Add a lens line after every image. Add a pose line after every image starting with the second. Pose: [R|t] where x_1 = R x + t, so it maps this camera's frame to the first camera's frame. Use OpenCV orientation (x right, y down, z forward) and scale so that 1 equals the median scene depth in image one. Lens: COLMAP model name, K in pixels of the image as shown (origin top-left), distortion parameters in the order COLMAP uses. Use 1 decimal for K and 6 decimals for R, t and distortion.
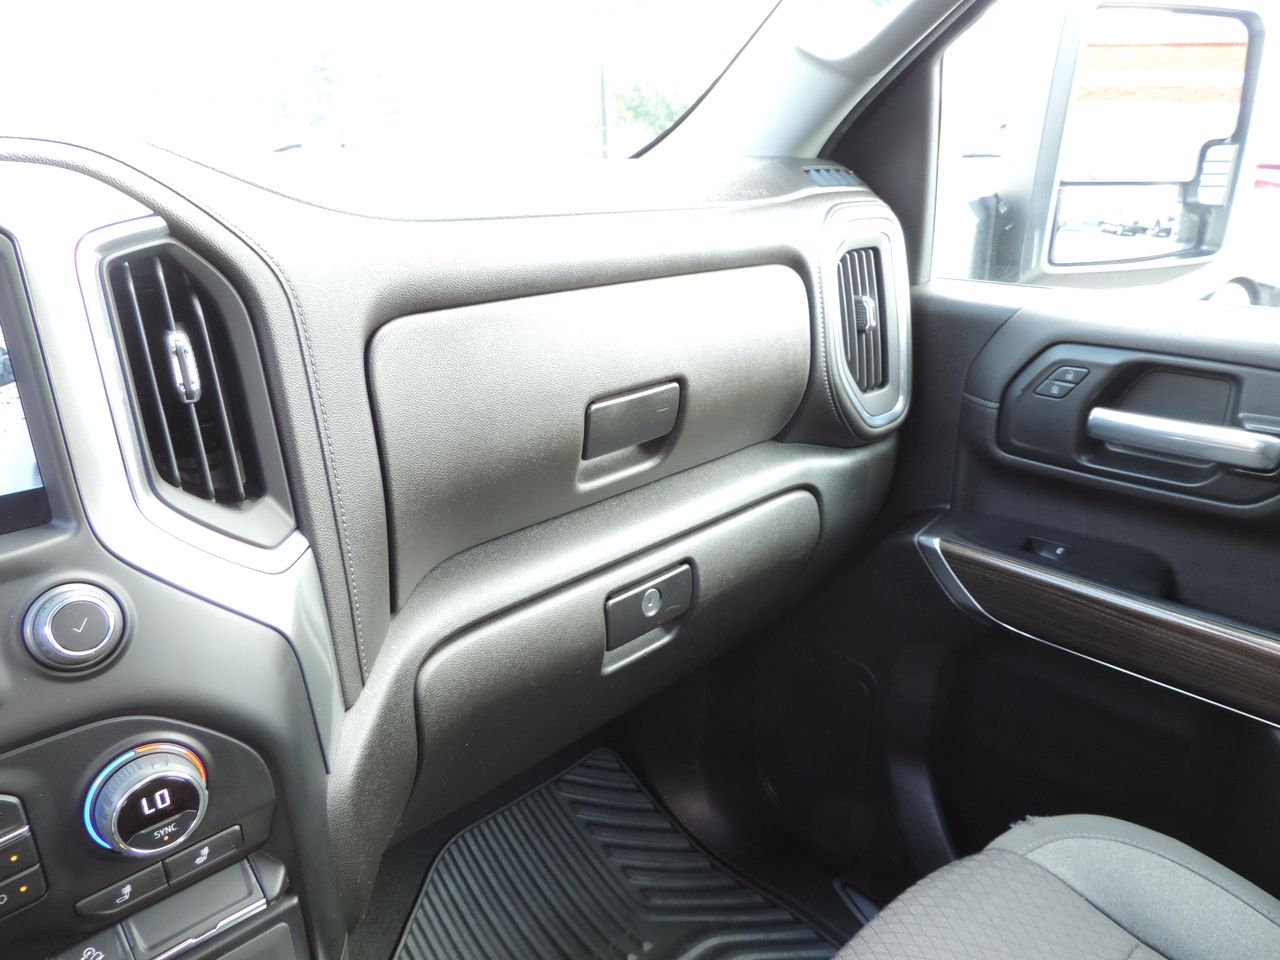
lens RADIAL K [[909.6, 0, 640.0], [0, 909.6, 480.0], [0, 0, 1]] dist [-0.010089, -0.000881]
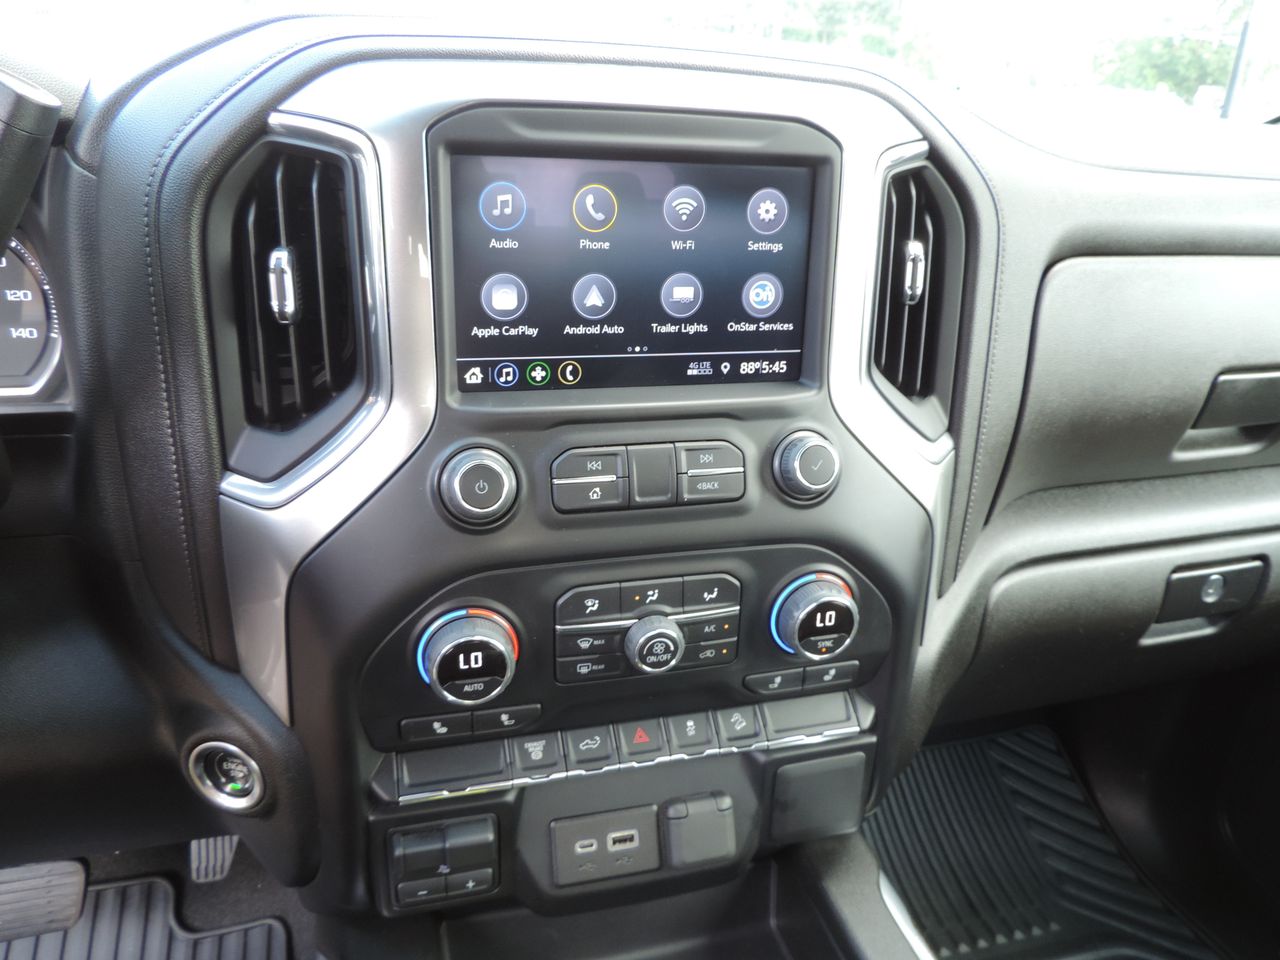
lens RADIAL K [[909.2, 0, 640.0], [0, 909.2, 480.0], [0, 0, 1]] dist [-0.027644, 0.005704]
pose [[0.883320, 0.234624, -0.405830, -0.176816], [-0.212252, 0.972084, 0.100012, 0.059749], [0.417966, -0.002205, 0.908460, -0.134947]]
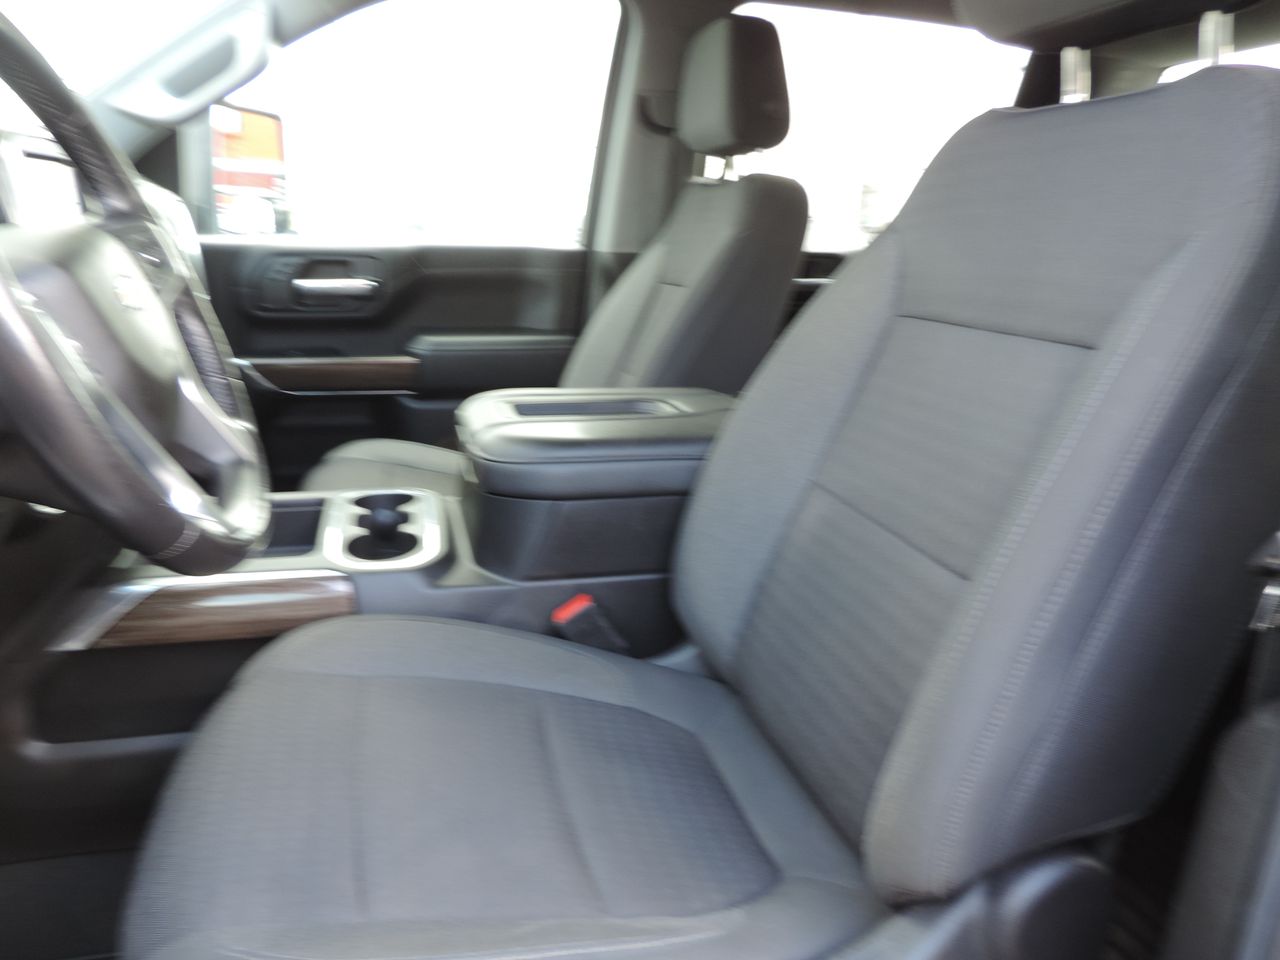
lens RADIAL K [[909.2, 0, 640.0], [0, 909.2, 480.0], [0, 0, 1]] dist [-0.027644, 0.005704]
pose [[0.474644, -0.206887, 0.855518, -1.348843], [0.269325, 0.959500, 0.082610, 0.522548], [-0.837960, 0.191201, 0.511141, -0.926781]]
